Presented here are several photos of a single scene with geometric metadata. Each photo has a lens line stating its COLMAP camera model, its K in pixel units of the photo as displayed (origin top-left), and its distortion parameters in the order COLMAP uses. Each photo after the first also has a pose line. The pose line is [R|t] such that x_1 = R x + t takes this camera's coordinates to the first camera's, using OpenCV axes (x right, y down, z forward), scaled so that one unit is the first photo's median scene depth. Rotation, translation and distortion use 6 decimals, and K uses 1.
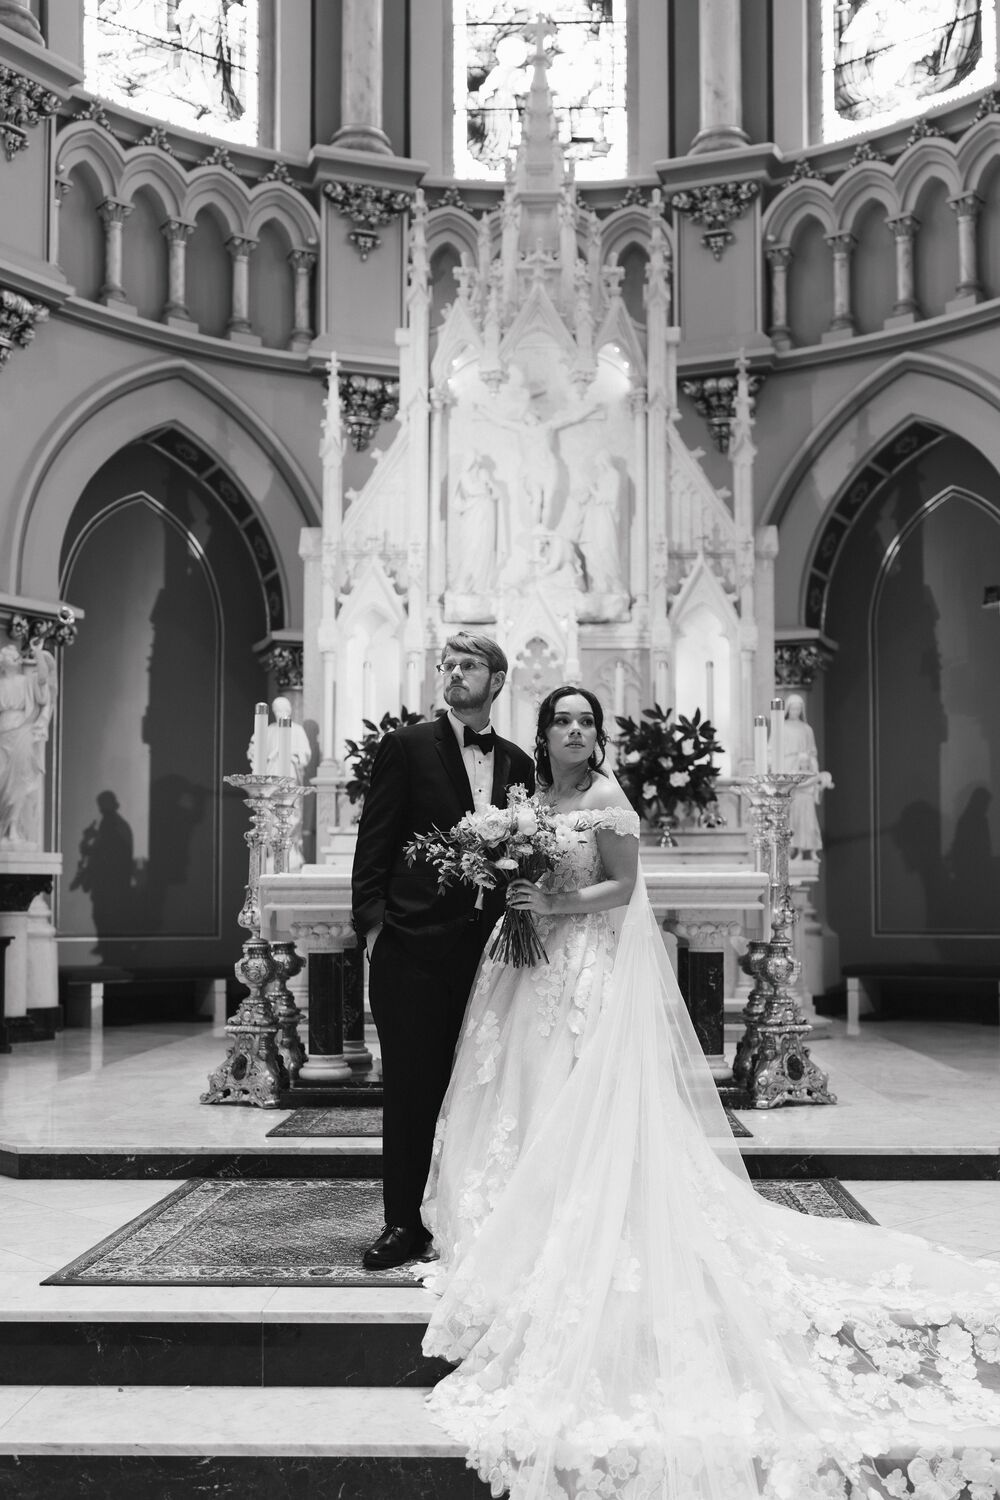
lens RADIAL K [[1459.6, 0, 517.2], [0, 1459.6, 868.1], [0, 0, 1]] dist [0.001396, 0.003657]
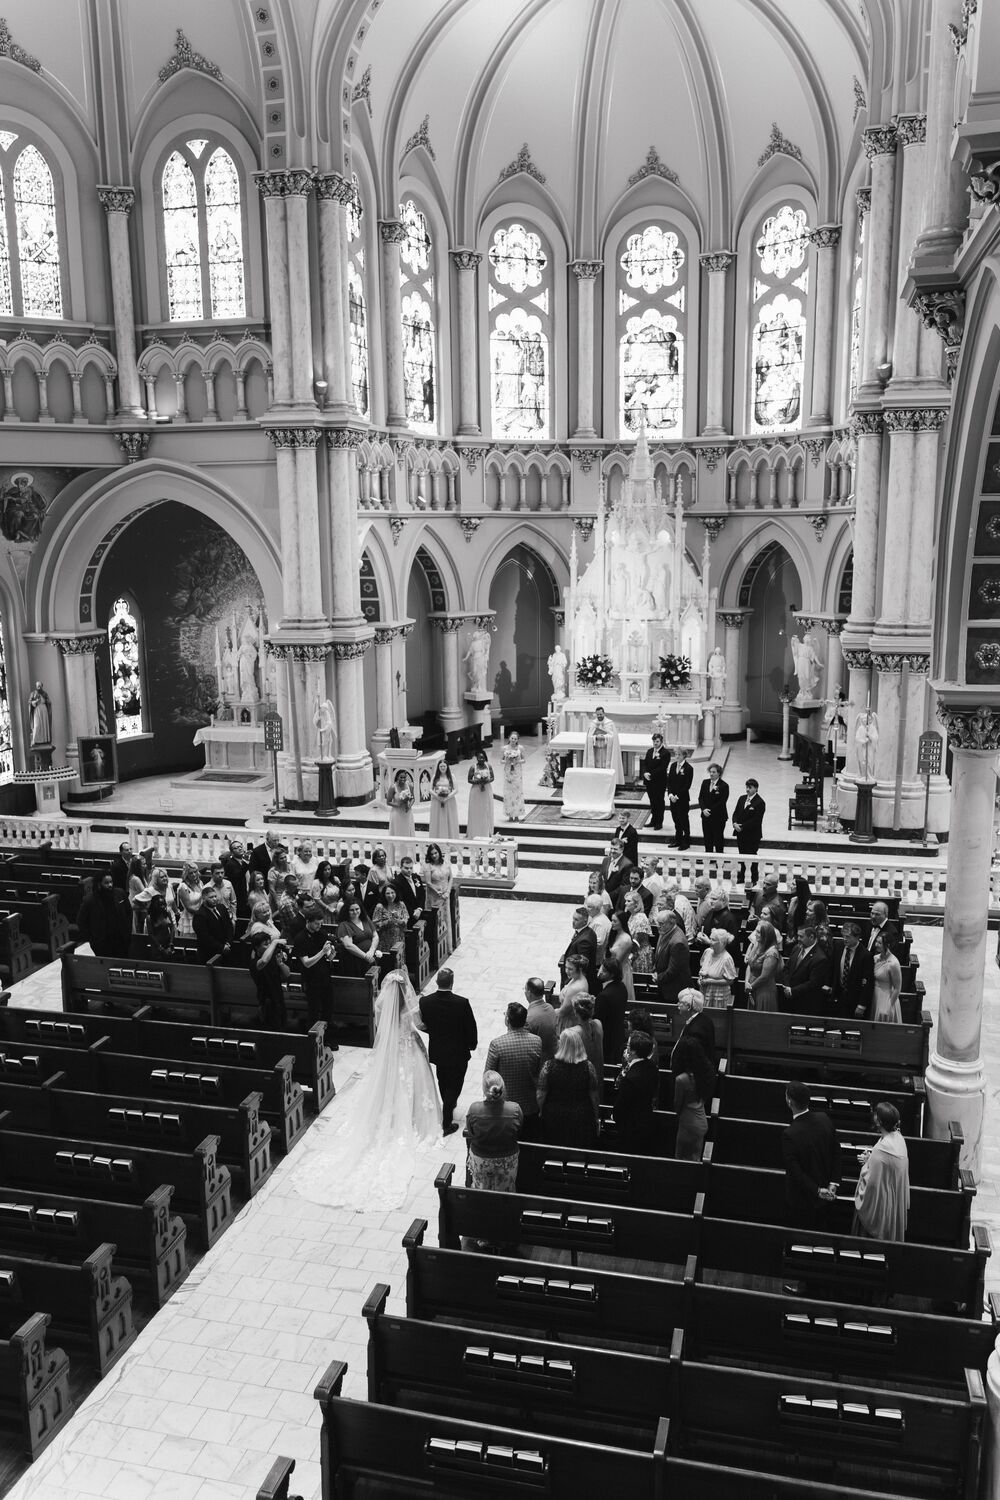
lens RADIAL K [[1277.2, 0, 500.0], [0, 1277.2, 750.0], [0, 0, 1]] dist [0.002016, 0.000617]
pose [[0.974649, 0.032475, -0.221368, 0.316883], [0.019896, 0.972910, 0.230328, -0.497392], [0.222851, -0.228893, 0.947600, -1.607465]]
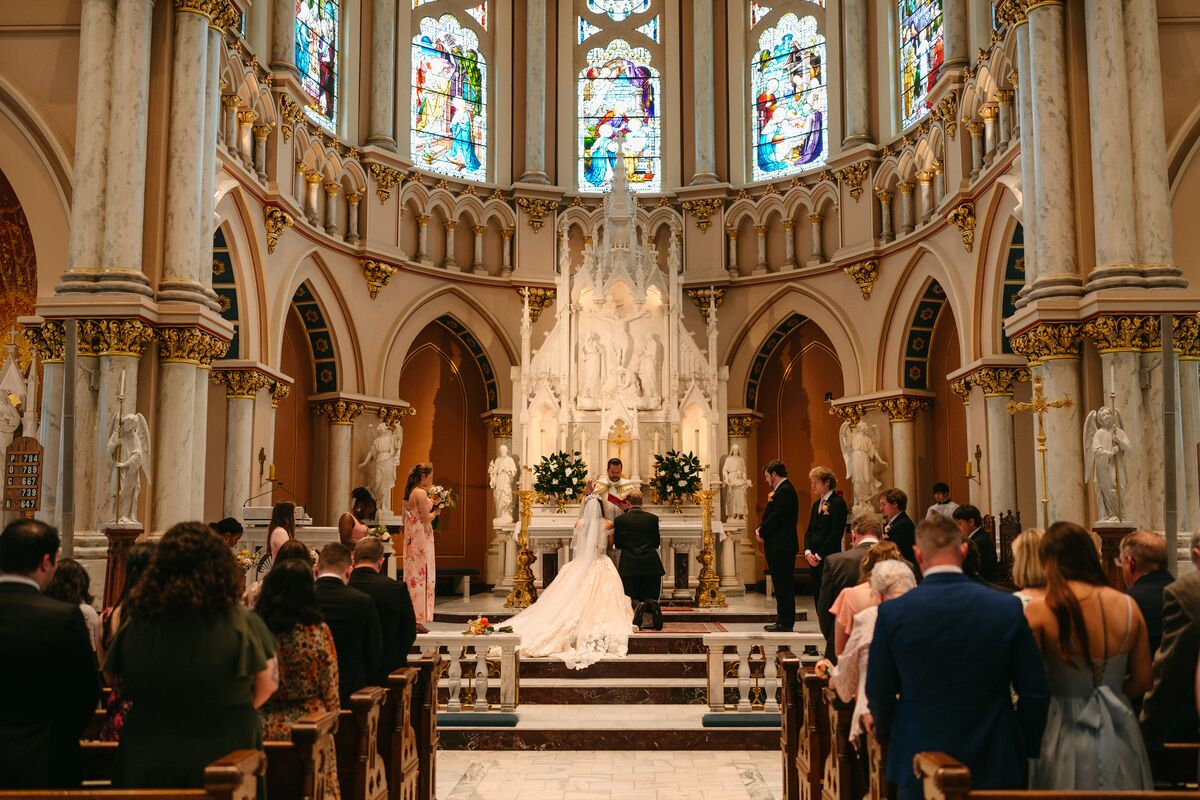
lens RADIAL K [[1167.7, 0, 601.9], [0, 1167.7, 432.1], [0, 0, 1]] dist [0.001396, 0.003657]
pose [[0.999959, 0.001429, 0.008898, -0.025932], [-0.000759, 0.997190, -0.074915, -0.003944], [-0.008980, 0.074905, 0.997150, -0.695004]]
